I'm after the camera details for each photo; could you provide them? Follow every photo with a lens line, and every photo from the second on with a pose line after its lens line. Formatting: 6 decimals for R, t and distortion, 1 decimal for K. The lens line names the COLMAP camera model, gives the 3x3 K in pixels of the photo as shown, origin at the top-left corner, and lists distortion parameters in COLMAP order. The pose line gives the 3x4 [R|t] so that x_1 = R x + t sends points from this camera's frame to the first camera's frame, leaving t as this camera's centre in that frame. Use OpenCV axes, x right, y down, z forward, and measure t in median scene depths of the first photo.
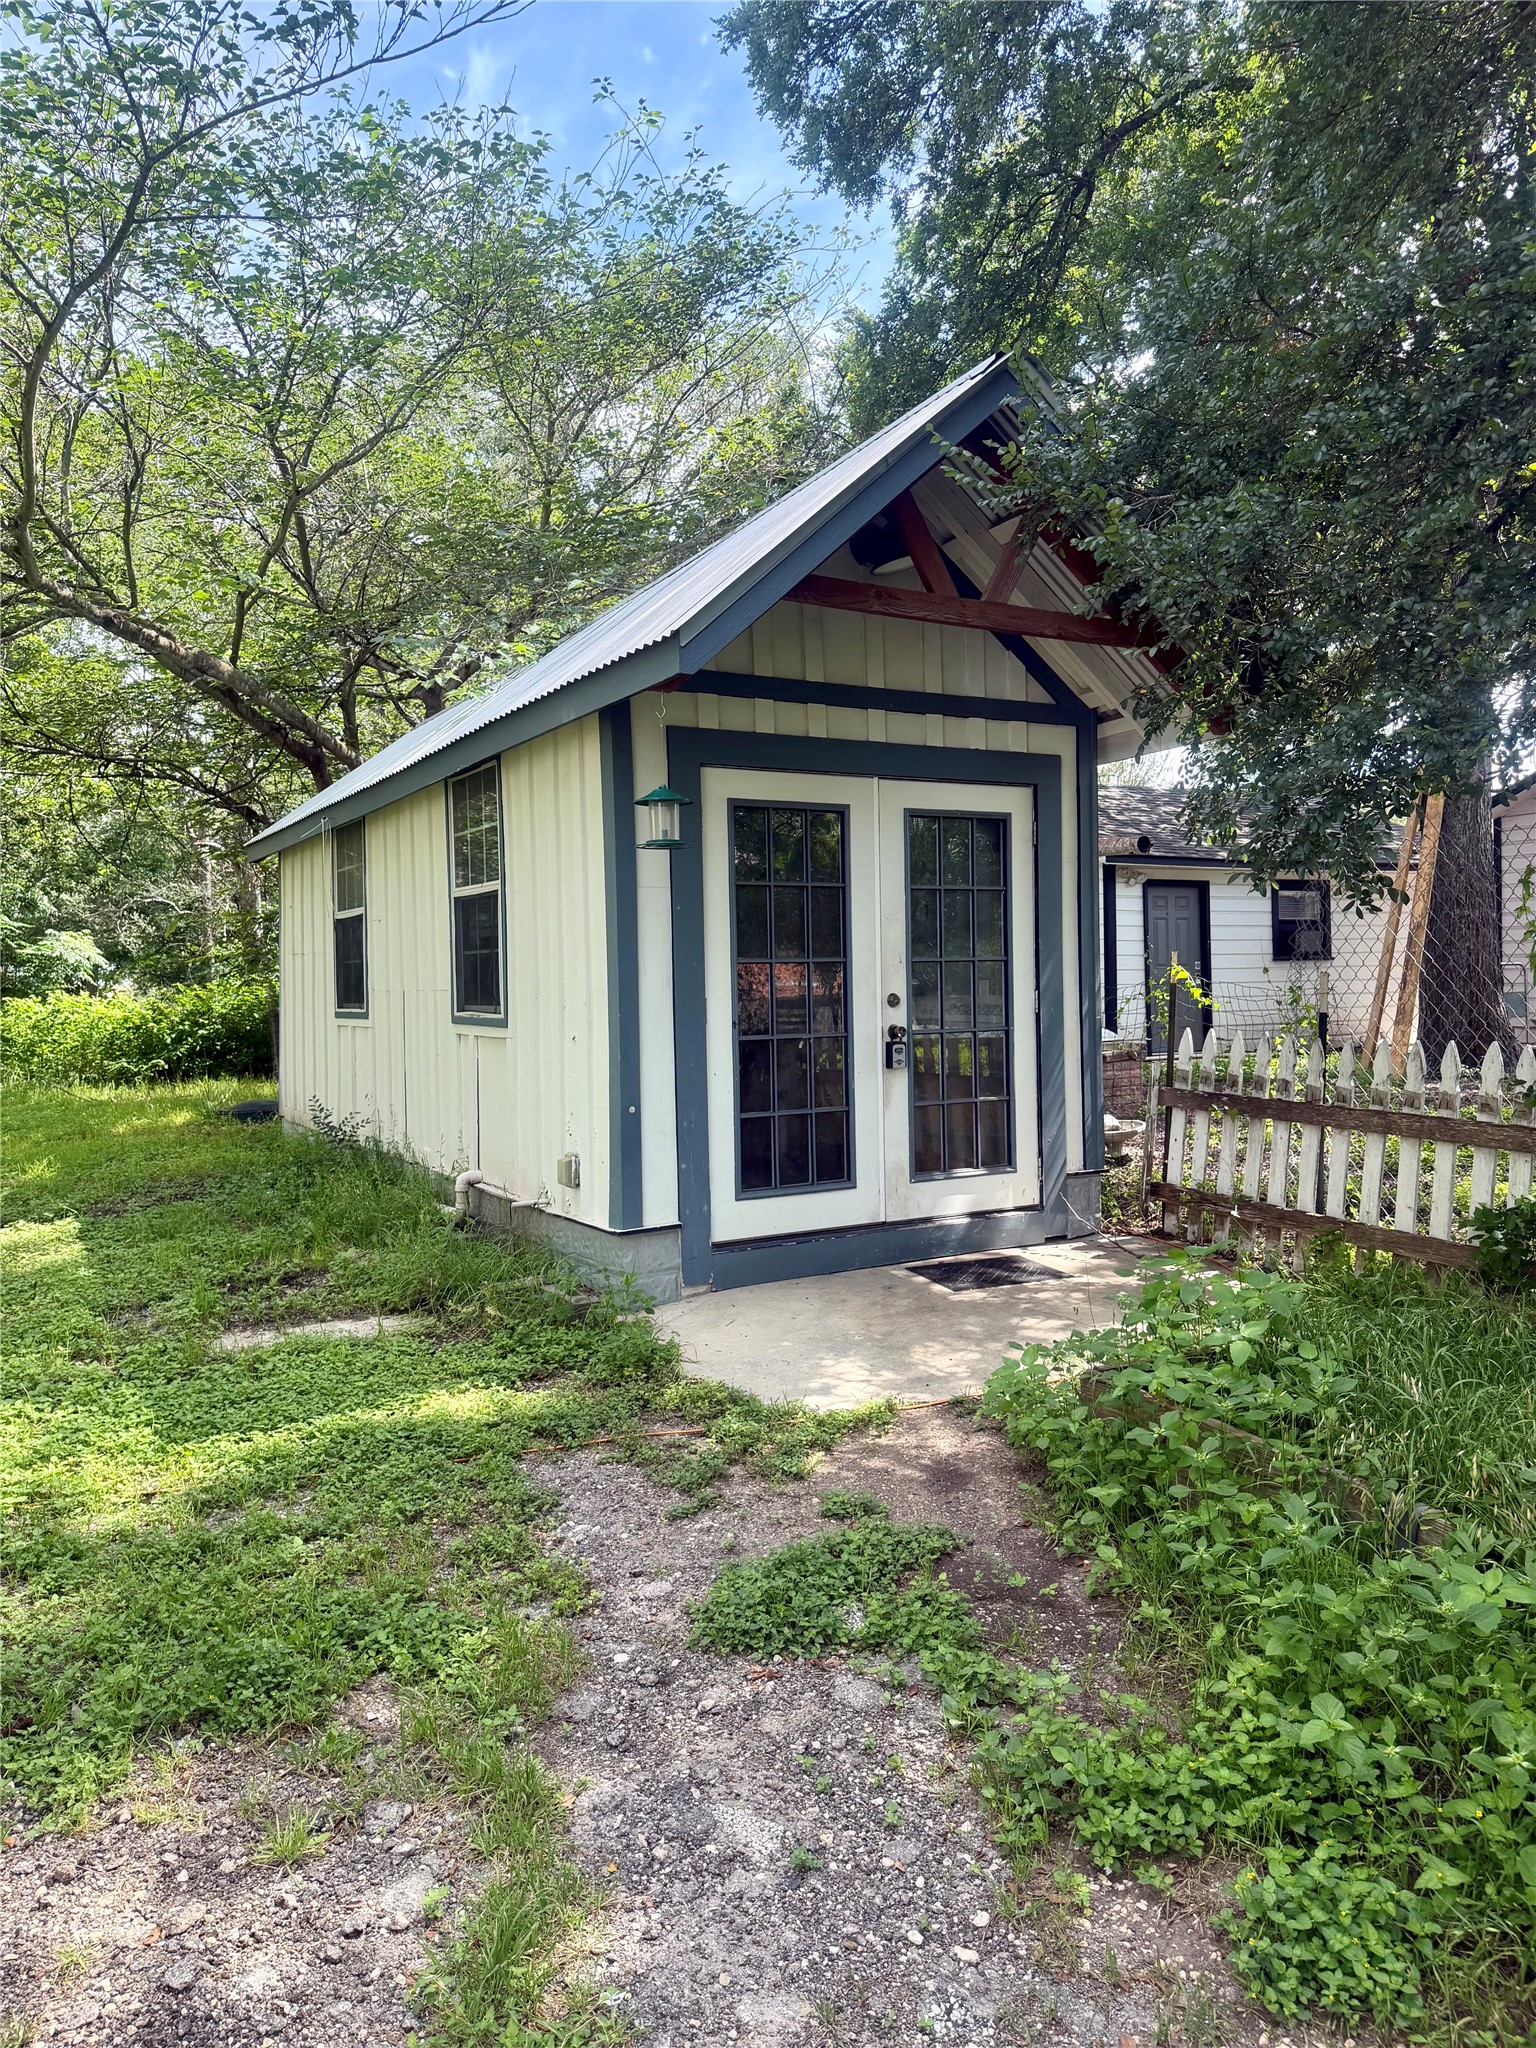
lens RADIAL K [[1432.8, 0, 761.6], [0, 1432.8, 1024.1], [0, 0, 1]] dist [0.086470, -0.107045]
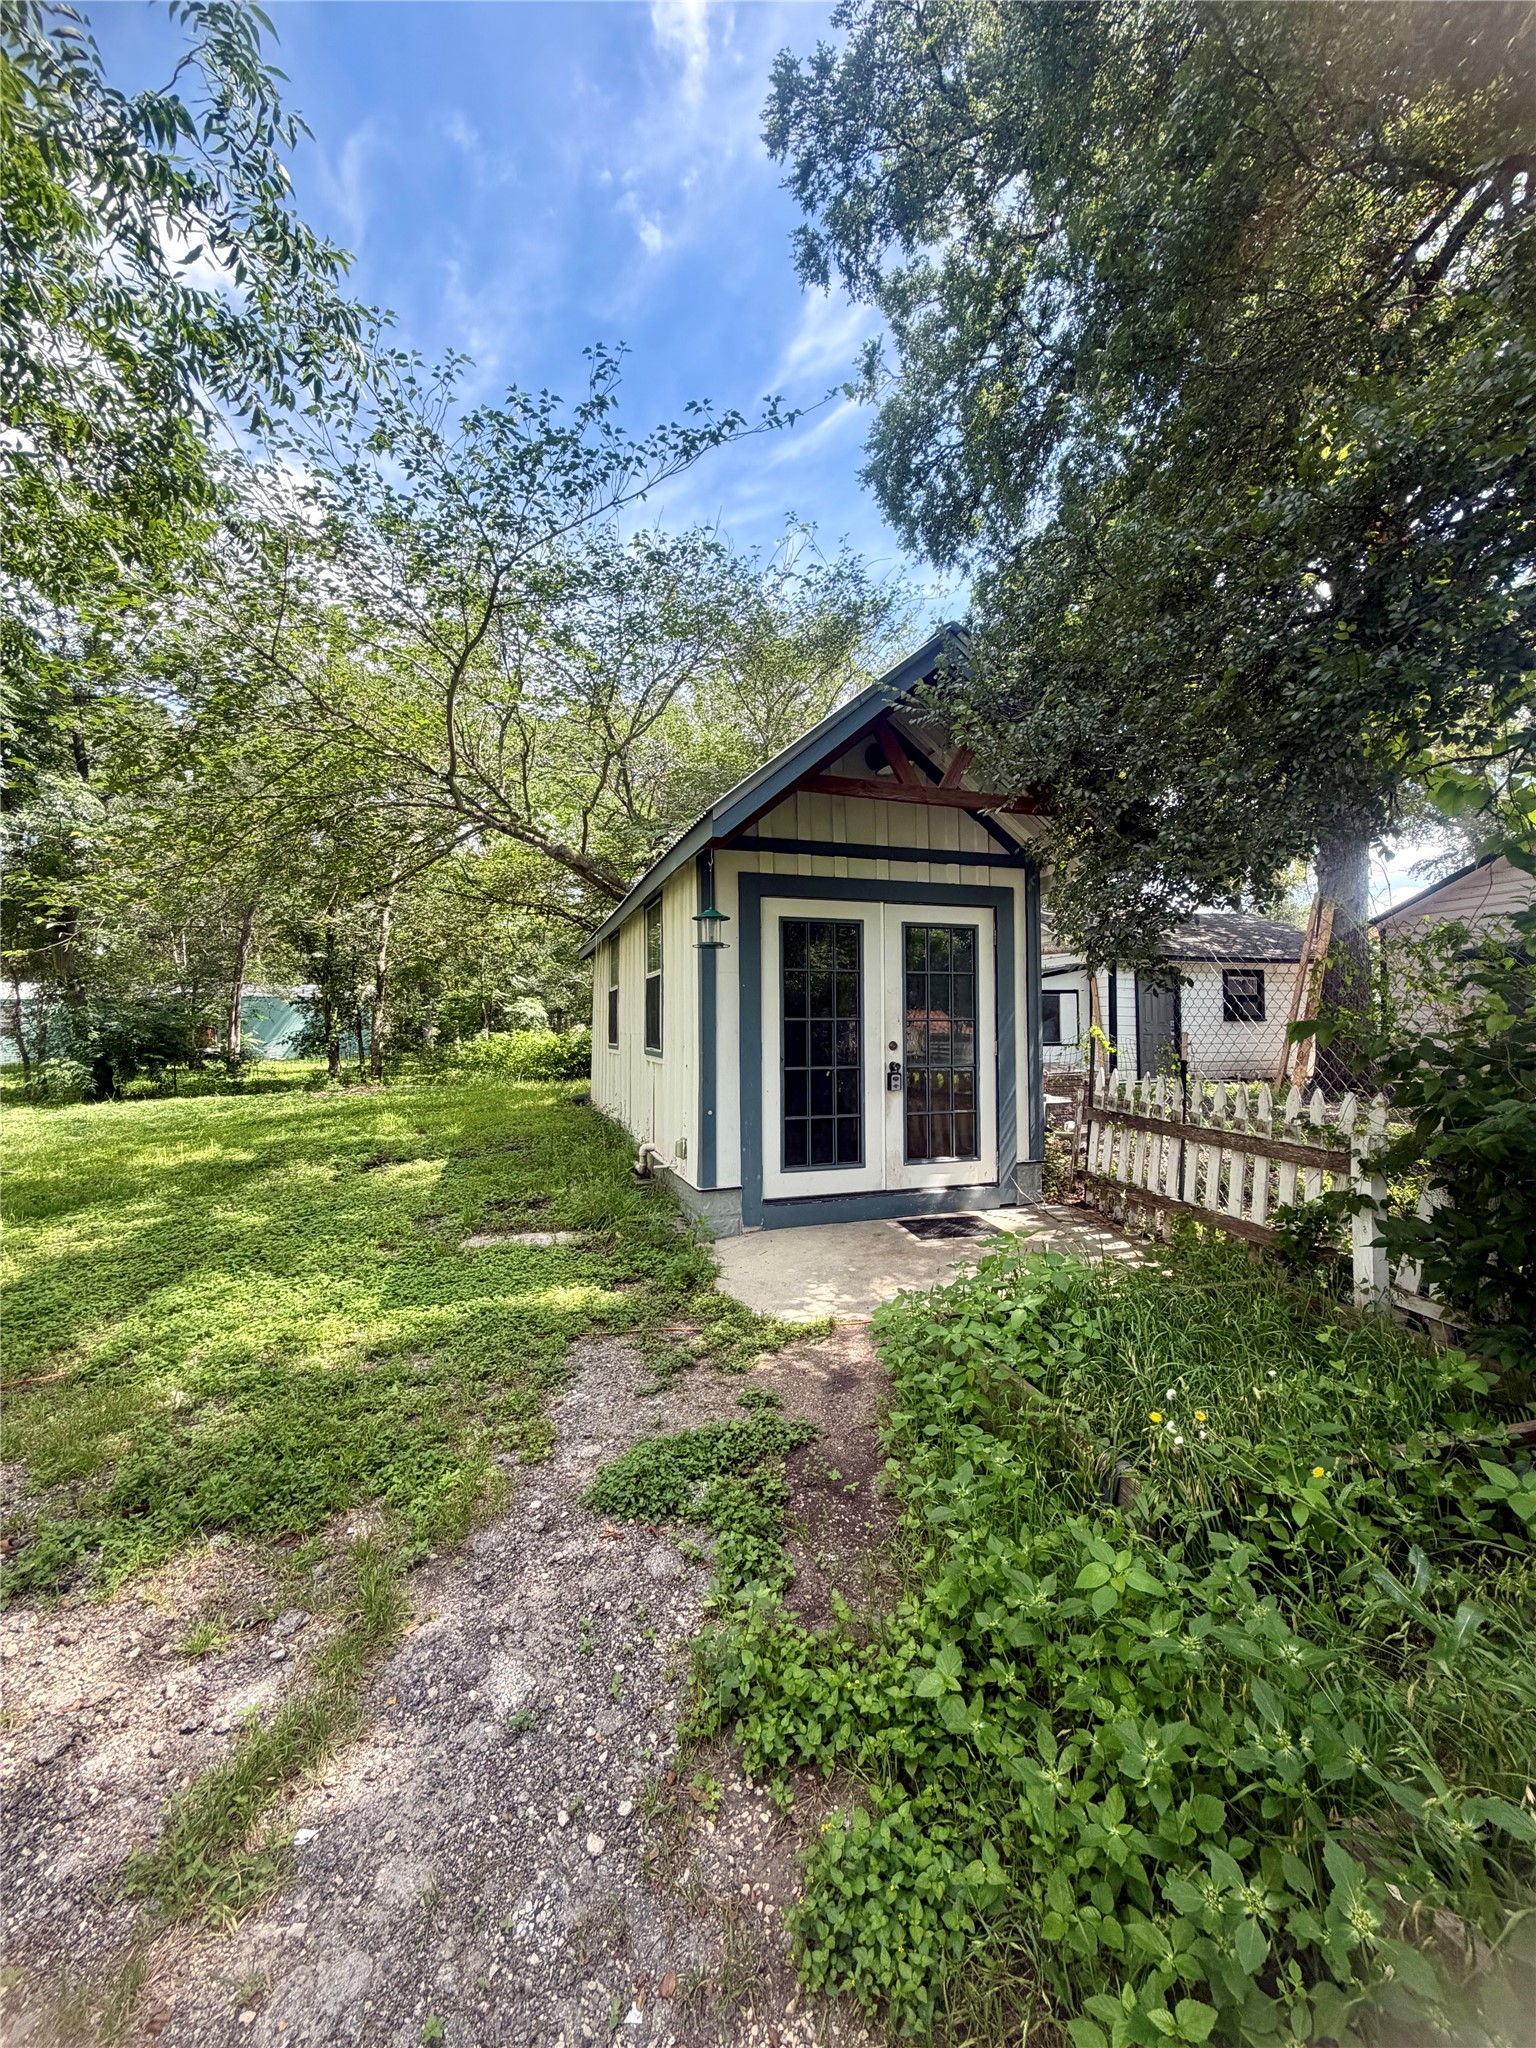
lens RADIAL K [[817.2, 0, 768.0], [0, 817.2, 1024.0], [0, 0, 1]] dist [0.000564, 0.000066]
pose [[0.979507, 0.012338, -0.201032, 0.139359], [-0.018991, 0.999333, -0.031200, -0.010292], [0.200513, 0.034378, 0.979088, 0.112858]]
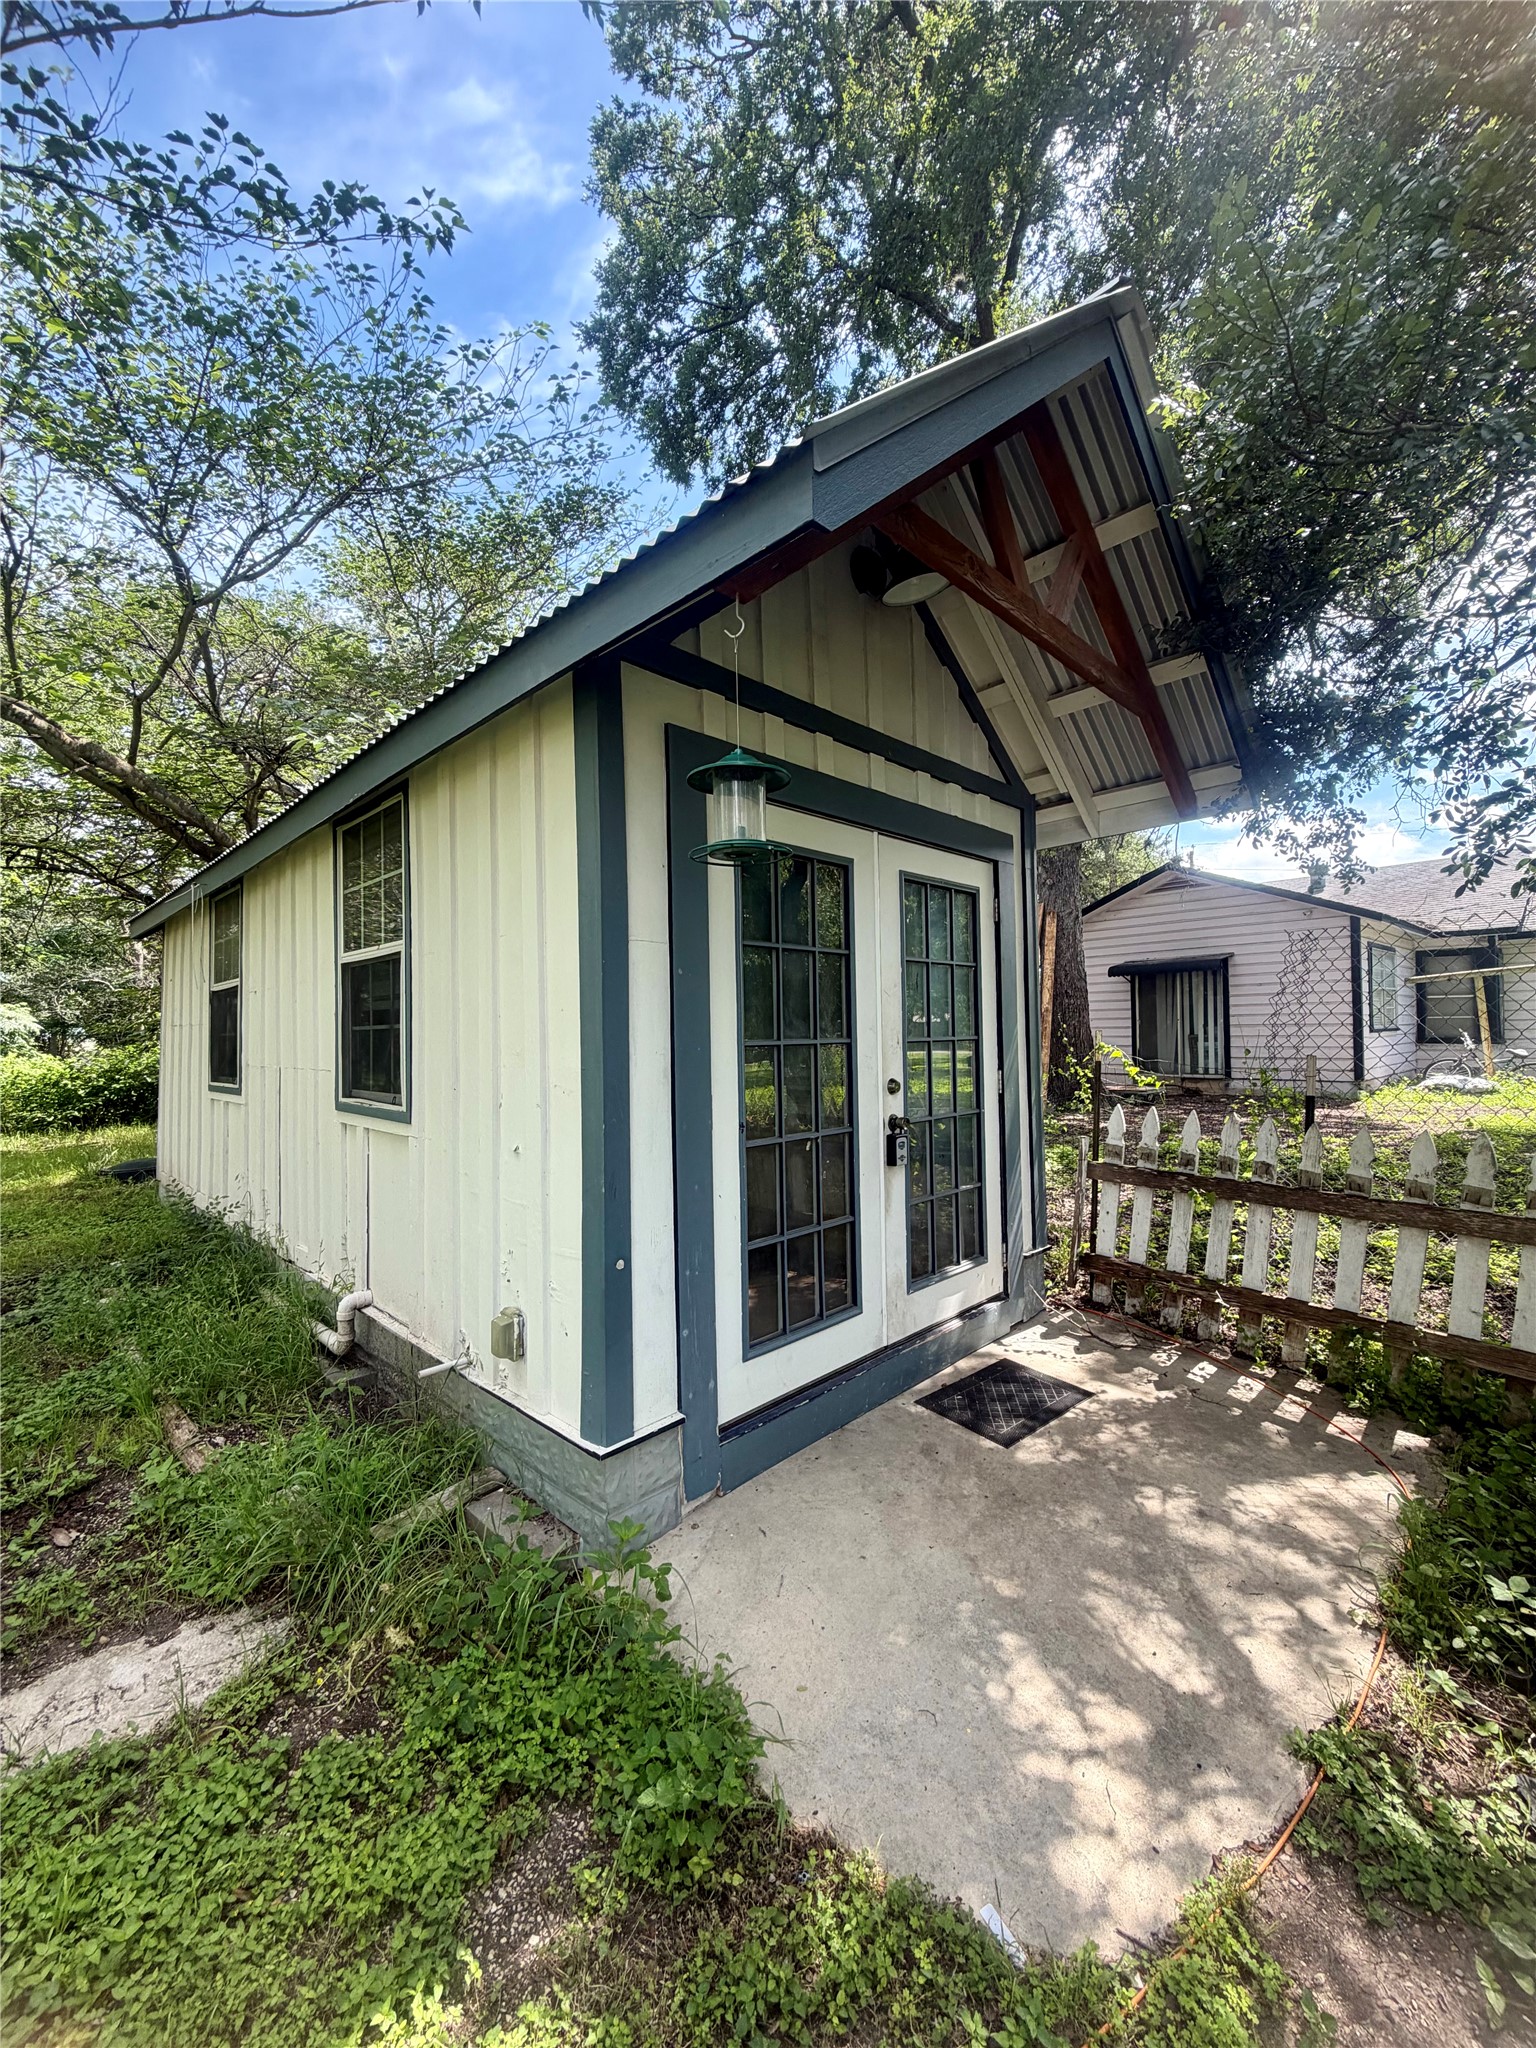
lens RADIAL K [[817.2, 0, 768.0], [0, 817.2, 1024.0], [0, 0, 1]] dist [0.000564, 0.000066]
pose [[0.963921, 0.006286, 0.266115, -0.116178], [0.006524, 0.998863, -0.047226, -0.032304], [-0.266109, 0.047258, 0.962784, 0.548357]]
